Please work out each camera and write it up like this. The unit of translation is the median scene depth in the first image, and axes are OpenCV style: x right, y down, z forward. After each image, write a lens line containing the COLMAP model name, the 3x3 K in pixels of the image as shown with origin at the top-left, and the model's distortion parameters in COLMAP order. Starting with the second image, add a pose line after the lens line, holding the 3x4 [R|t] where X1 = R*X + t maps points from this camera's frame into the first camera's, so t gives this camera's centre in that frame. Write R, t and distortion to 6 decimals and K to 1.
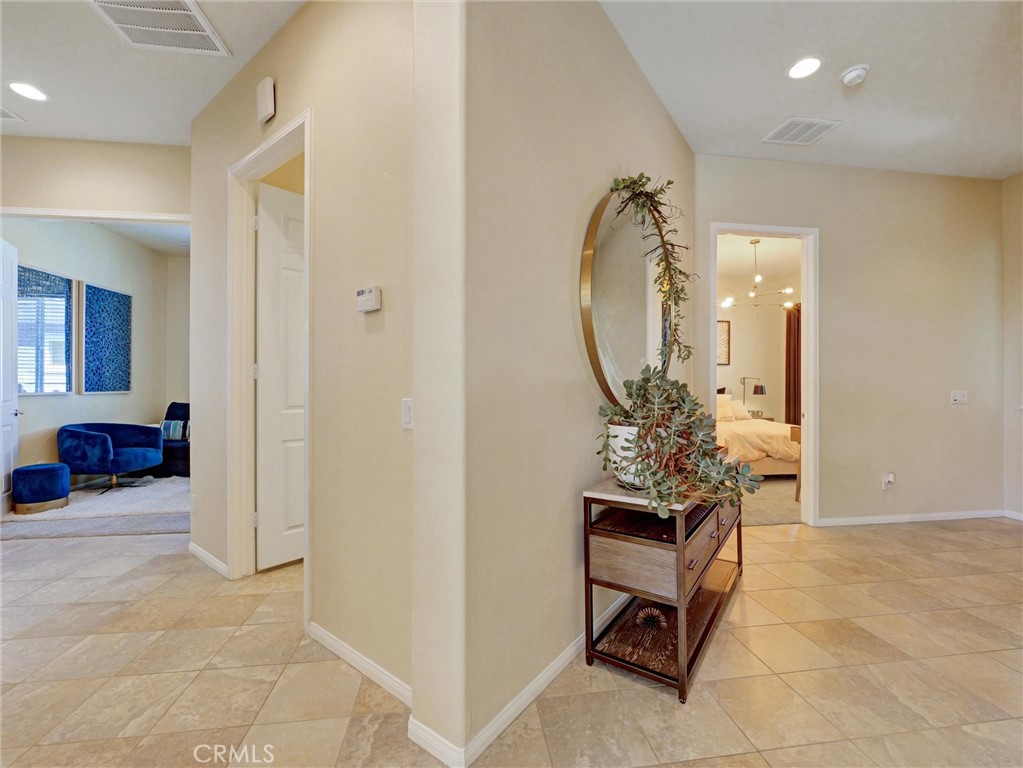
lens RADIAL K [[409.1, 0, 475.4], [0, 409.1, 382.5], [0, 0, 1]] dist [-0.000157, 0.000234]
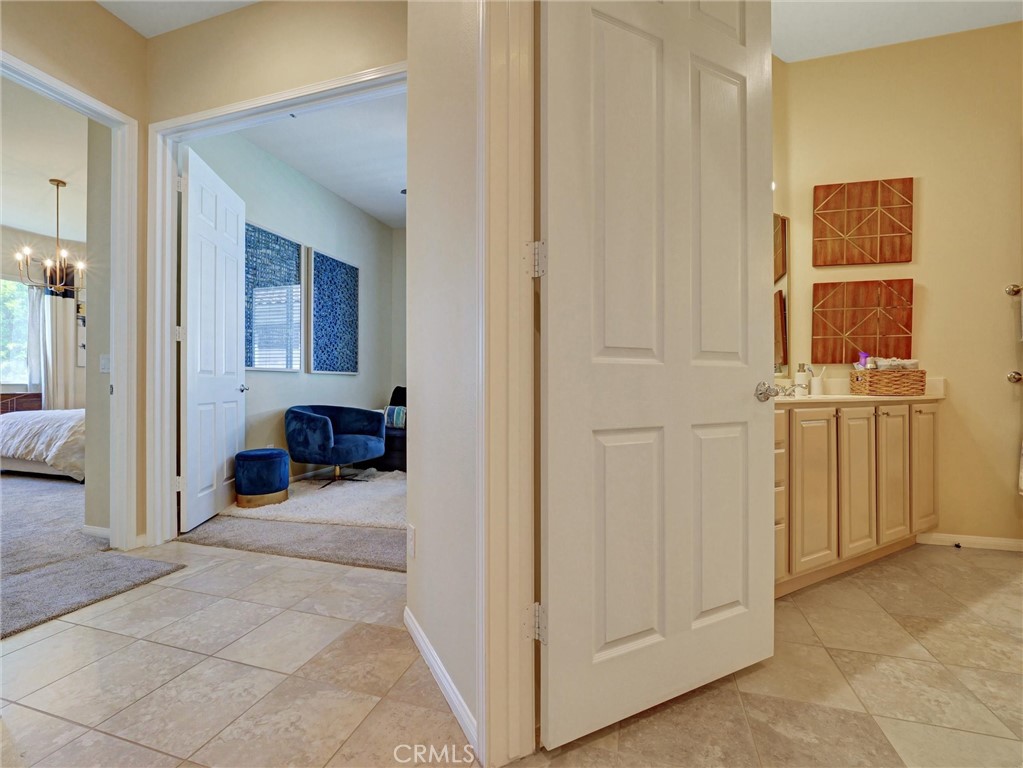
lens RADIAL K [[401.9, 0, 528.7], [0, 401.9, 382.4], [0, 0, 1]] dist [-0.002580, -0.000464]
pose [[0.943899, -0.000149, -0.330234, -0.209036], [-0.000672, 0.999997, -0.002370, 0.049791], [0.330233, 0.002459, 0.943896, 0.313470]]
